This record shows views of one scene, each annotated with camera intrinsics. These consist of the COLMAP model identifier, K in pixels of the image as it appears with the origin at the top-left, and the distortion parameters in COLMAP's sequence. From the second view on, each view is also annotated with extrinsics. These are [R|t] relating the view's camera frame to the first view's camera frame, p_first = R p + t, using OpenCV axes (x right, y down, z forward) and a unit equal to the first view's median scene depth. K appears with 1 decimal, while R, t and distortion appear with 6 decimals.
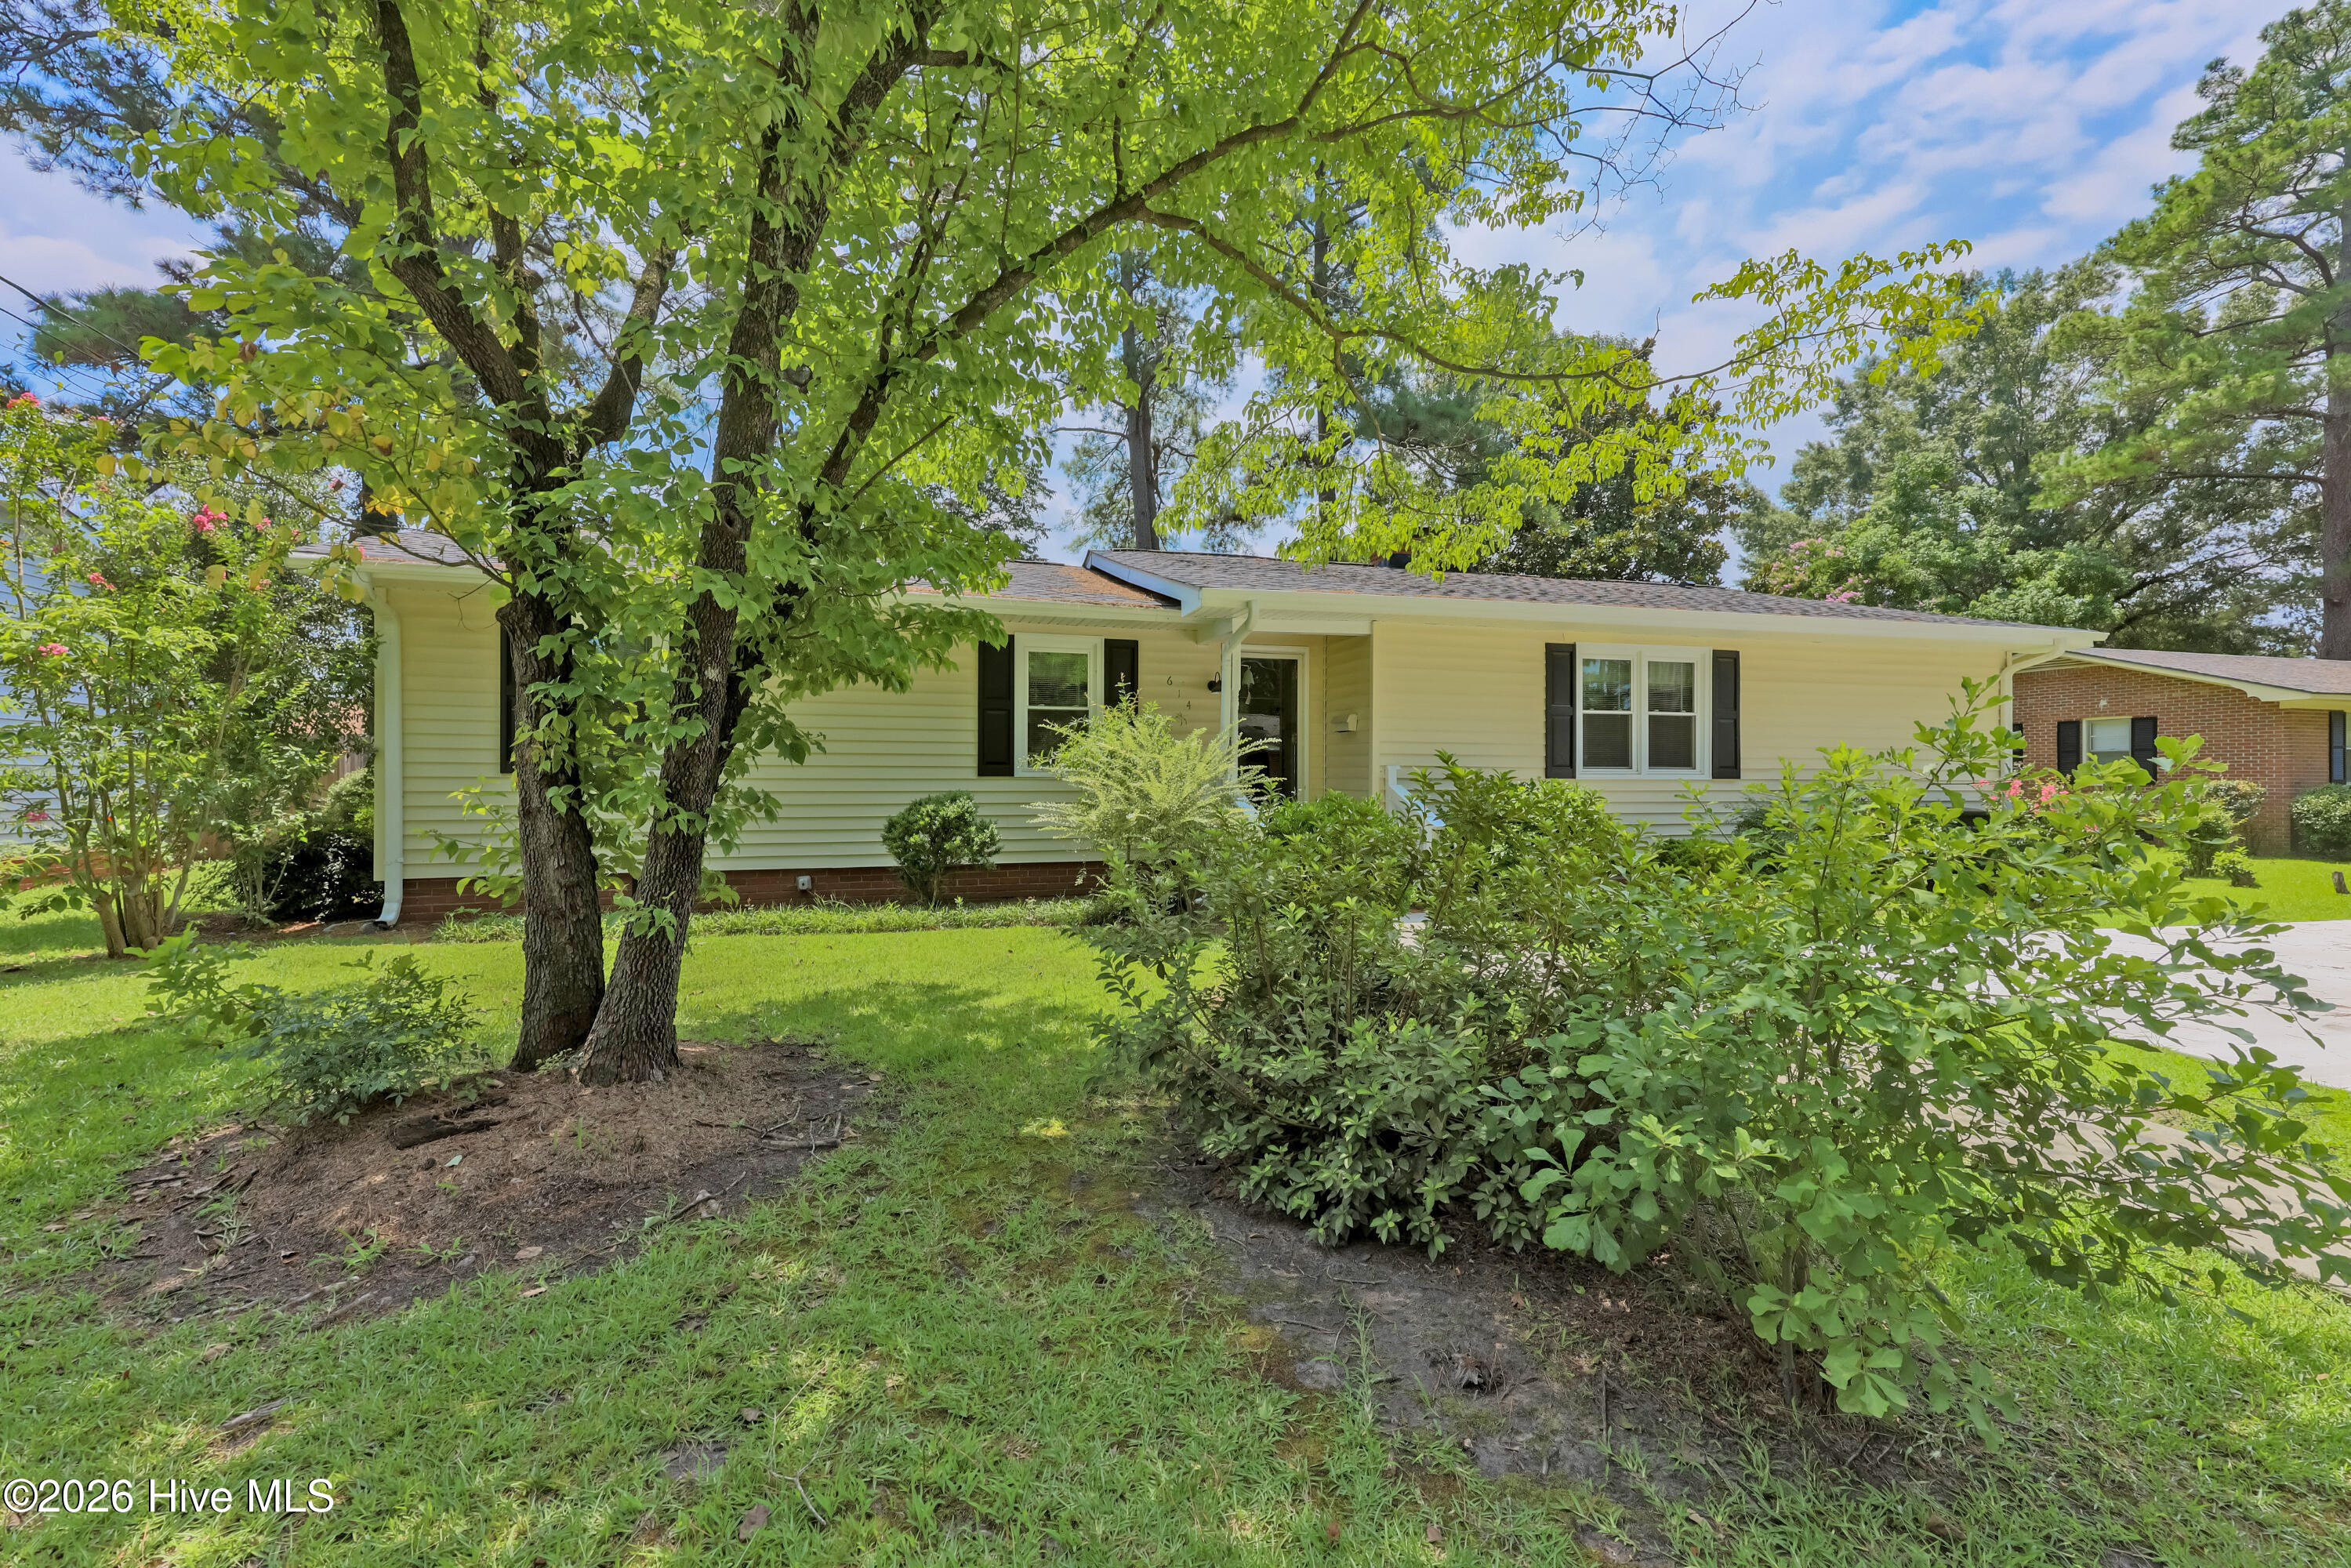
lens RADIAL K [[1018.6, 0, 1171.3], [0, 1018.6, 784.9], [0, 0, 1]] dist [0.041189, -0.006713]
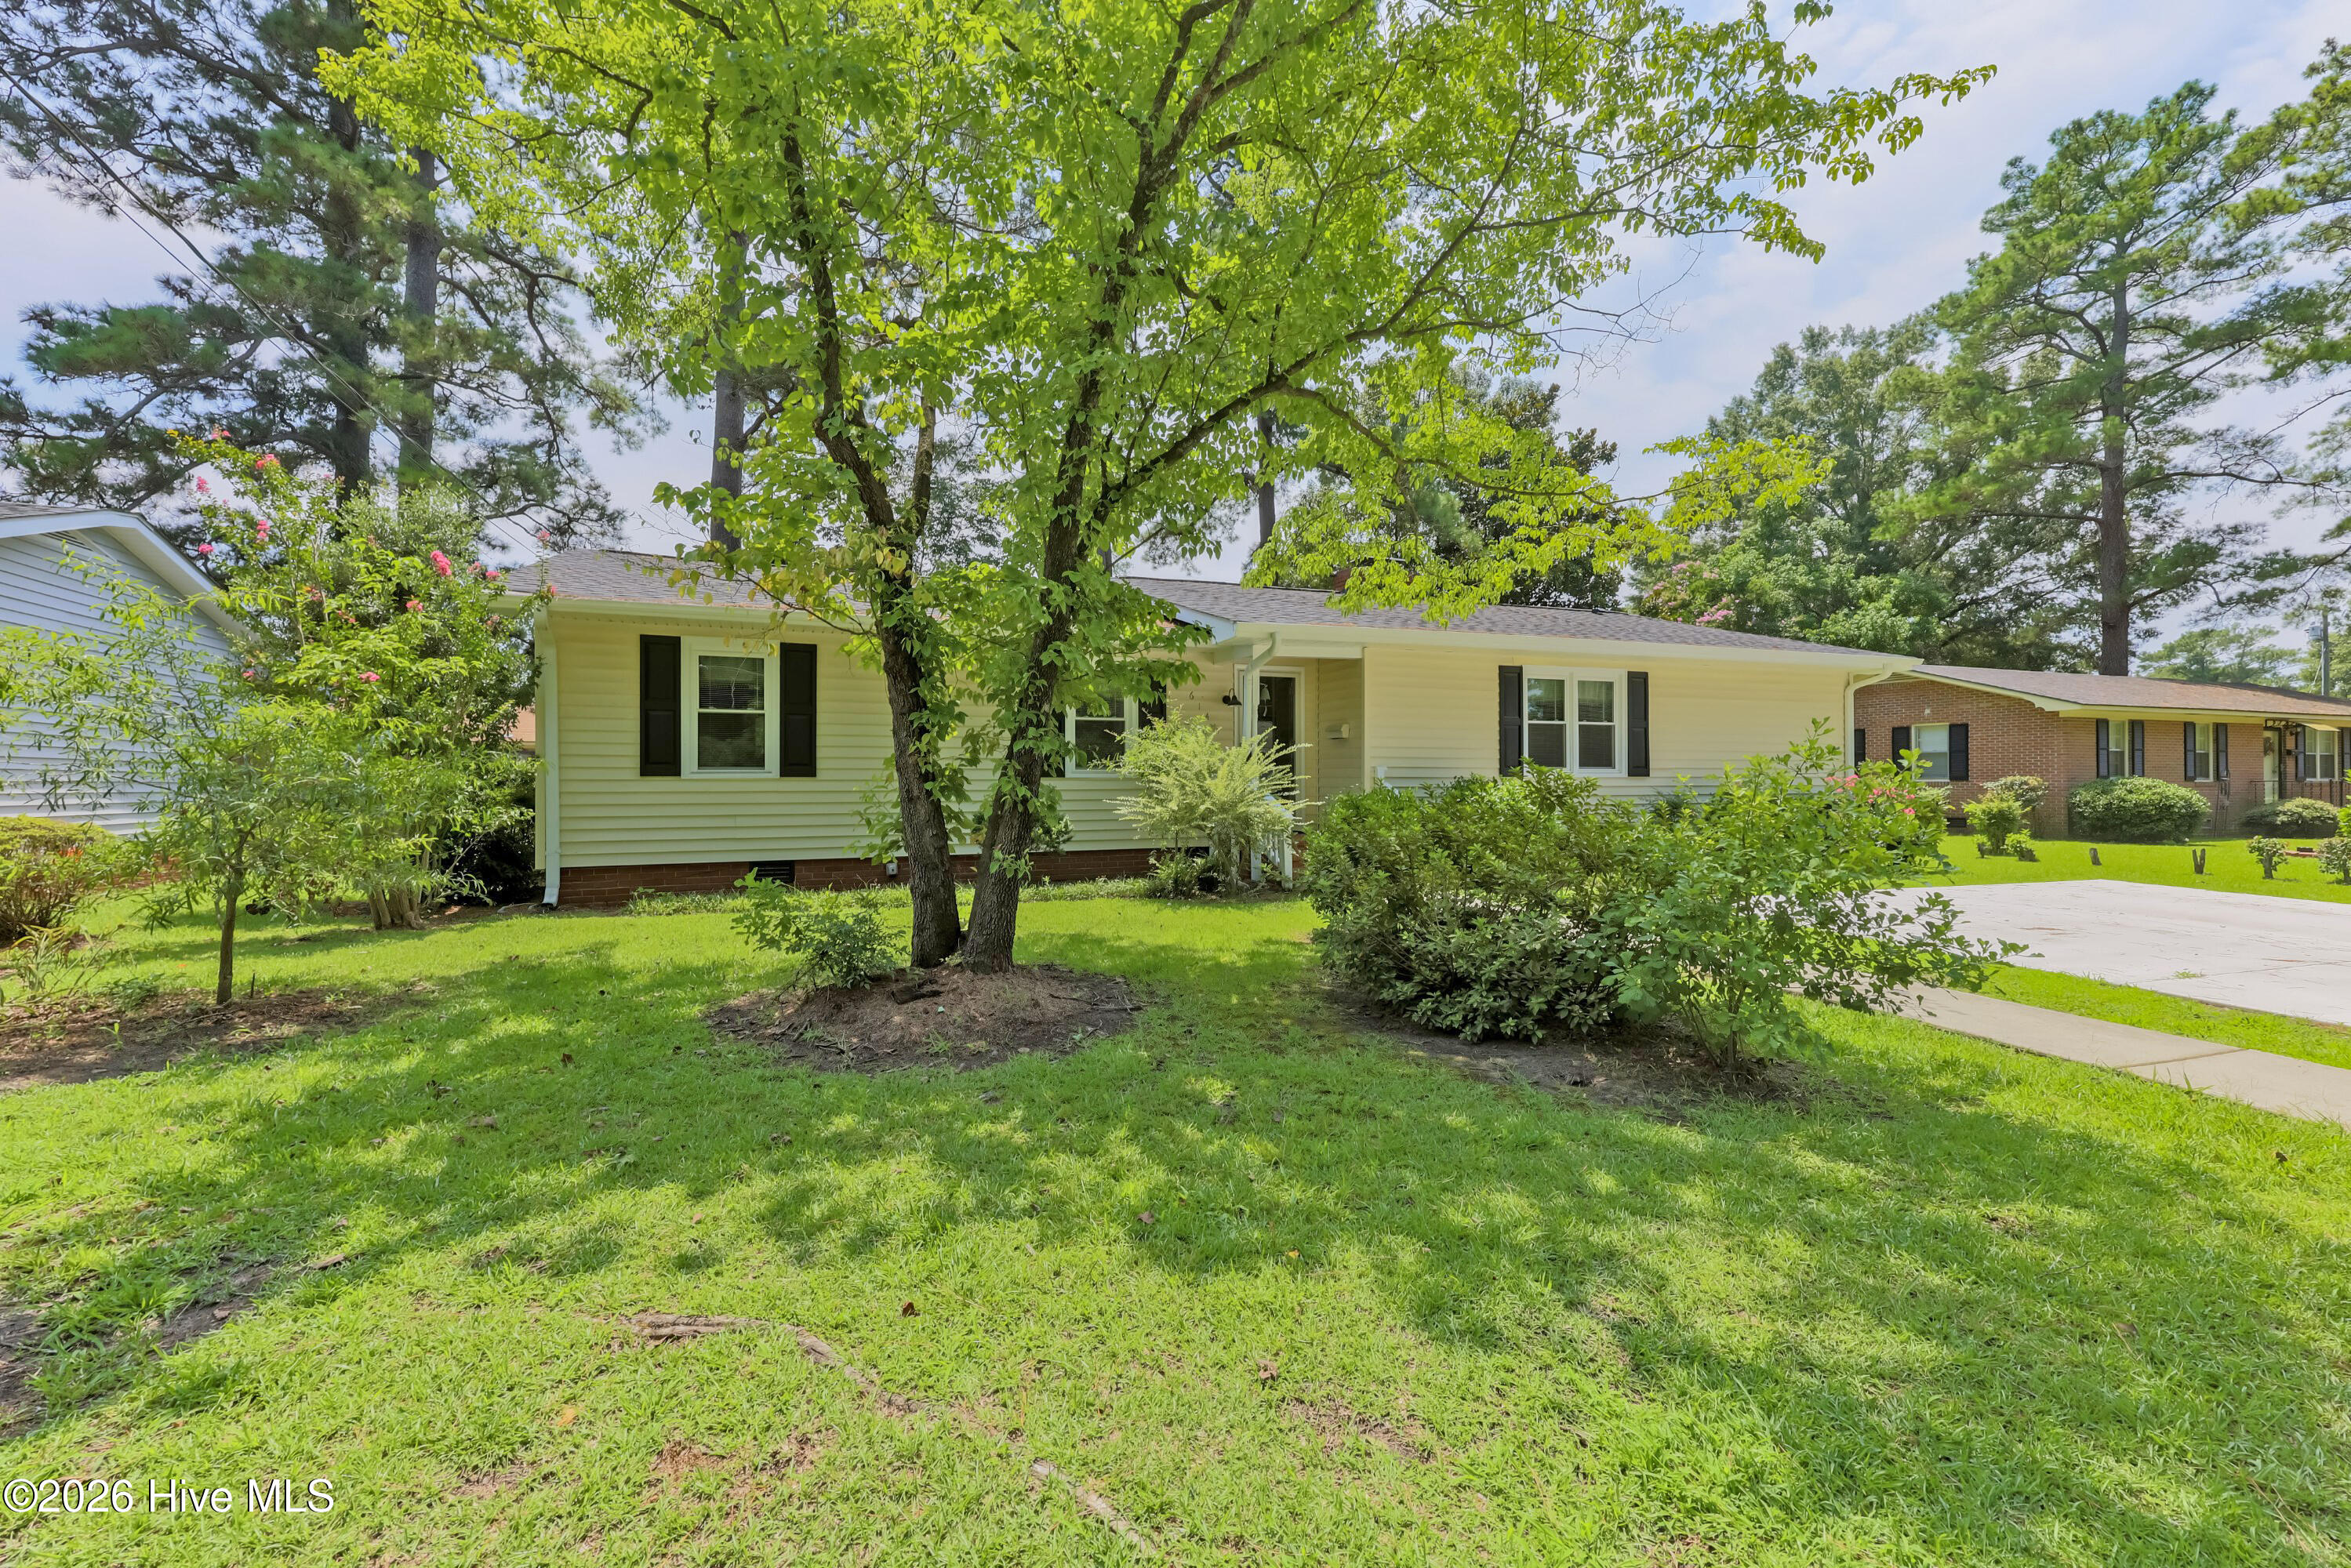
lens RADIAL K [[1018.4, 0, 1179.6], [0, 1018.4, 787.0], [0, 0, 1]] dist [0.041189, -0.006713]
pose [[0.995321, -0.006042, 0.096430, -0.074192], [0.006050, 0.999982, 0.000208, 0.001986], [-0.096429, 0.000376, 0.995340, -0.099474]]
